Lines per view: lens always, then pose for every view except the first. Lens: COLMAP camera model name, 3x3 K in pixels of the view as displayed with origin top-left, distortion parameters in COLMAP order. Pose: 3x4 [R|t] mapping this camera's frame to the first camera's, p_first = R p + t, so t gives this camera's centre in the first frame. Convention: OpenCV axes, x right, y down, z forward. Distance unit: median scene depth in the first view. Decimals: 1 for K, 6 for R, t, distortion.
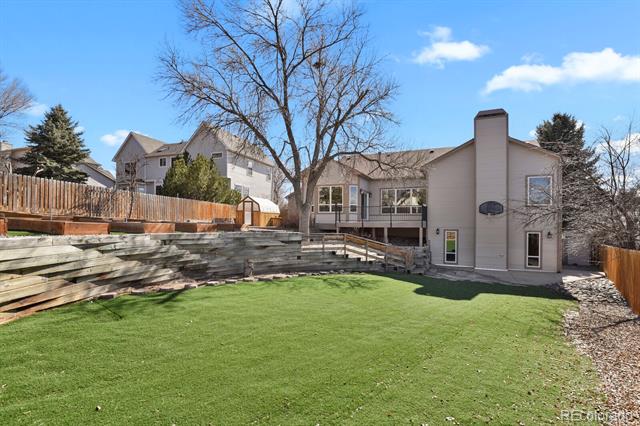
lens RADIAL K [[319.9, 0, 320.0], [0, 319.9, 213.0], [0, 0, 1]] dist [0.000410, -0.000104]
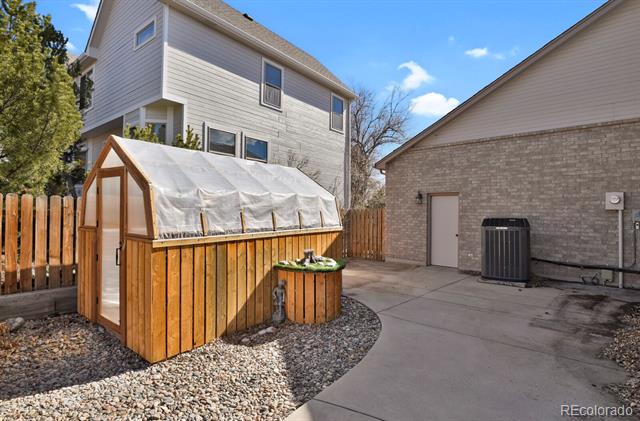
lens RADIAL K [[304.6, 0, 320.0], [0, 304.6, 210.5], [0, 0, 1]] dist [-0.021218, -0.000167]
pose [[0.938476, 0.006664, -0.345279, -0.077848], [0.000094, 0.999809, 0.019552, -0.019996], [0.345344, -0.018382, 0.938296, 0.902311]]
